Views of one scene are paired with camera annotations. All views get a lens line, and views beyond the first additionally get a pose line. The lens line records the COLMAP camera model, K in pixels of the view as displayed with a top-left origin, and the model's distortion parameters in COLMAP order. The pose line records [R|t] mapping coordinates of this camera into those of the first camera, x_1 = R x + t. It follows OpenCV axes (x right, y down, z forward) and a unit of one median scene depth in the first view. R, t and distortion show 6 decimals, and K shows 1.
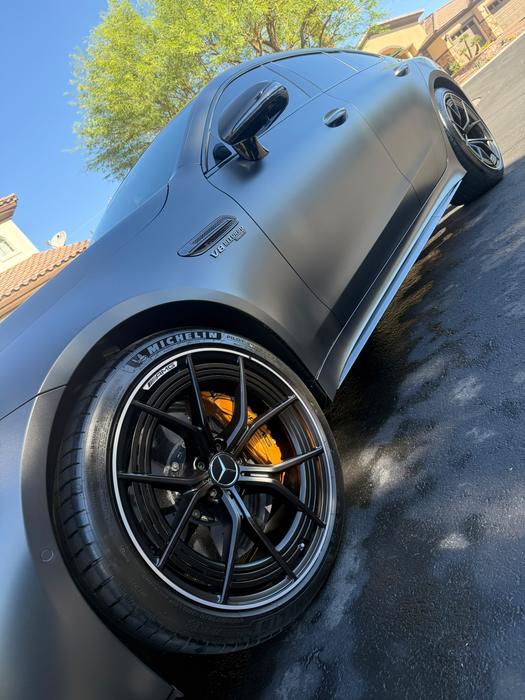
lens RADIAL K [[499.5, 0, 260.0], [0, 499.5, 357.9], [0, 0, 1]] dist [0.055556, -0.074787]
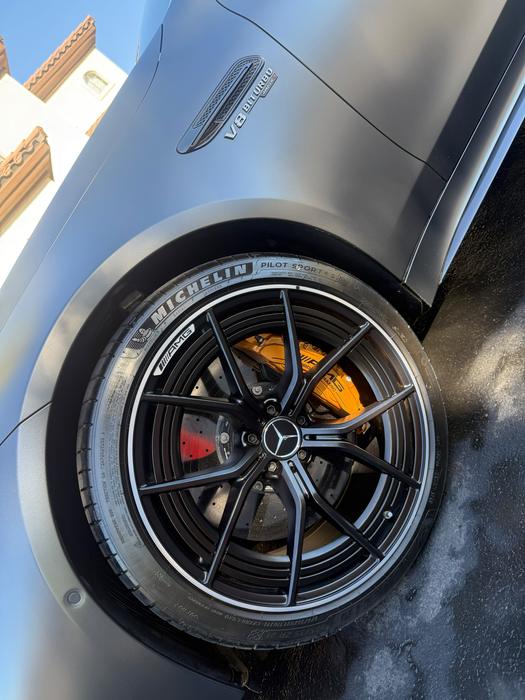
lens RADIAL K [[499.5, 0, 260.0], [0, 499.5, 357.9], [0, 0, 1]] dist [0.055556, -0.074787]
pose [[0.951966, -0.089971, -0.292686, 0.144978], [0.193866, 0.916974, 0.348676, -0.187305], [0.237015, -0.388669, 0.890371, 0.317148]]
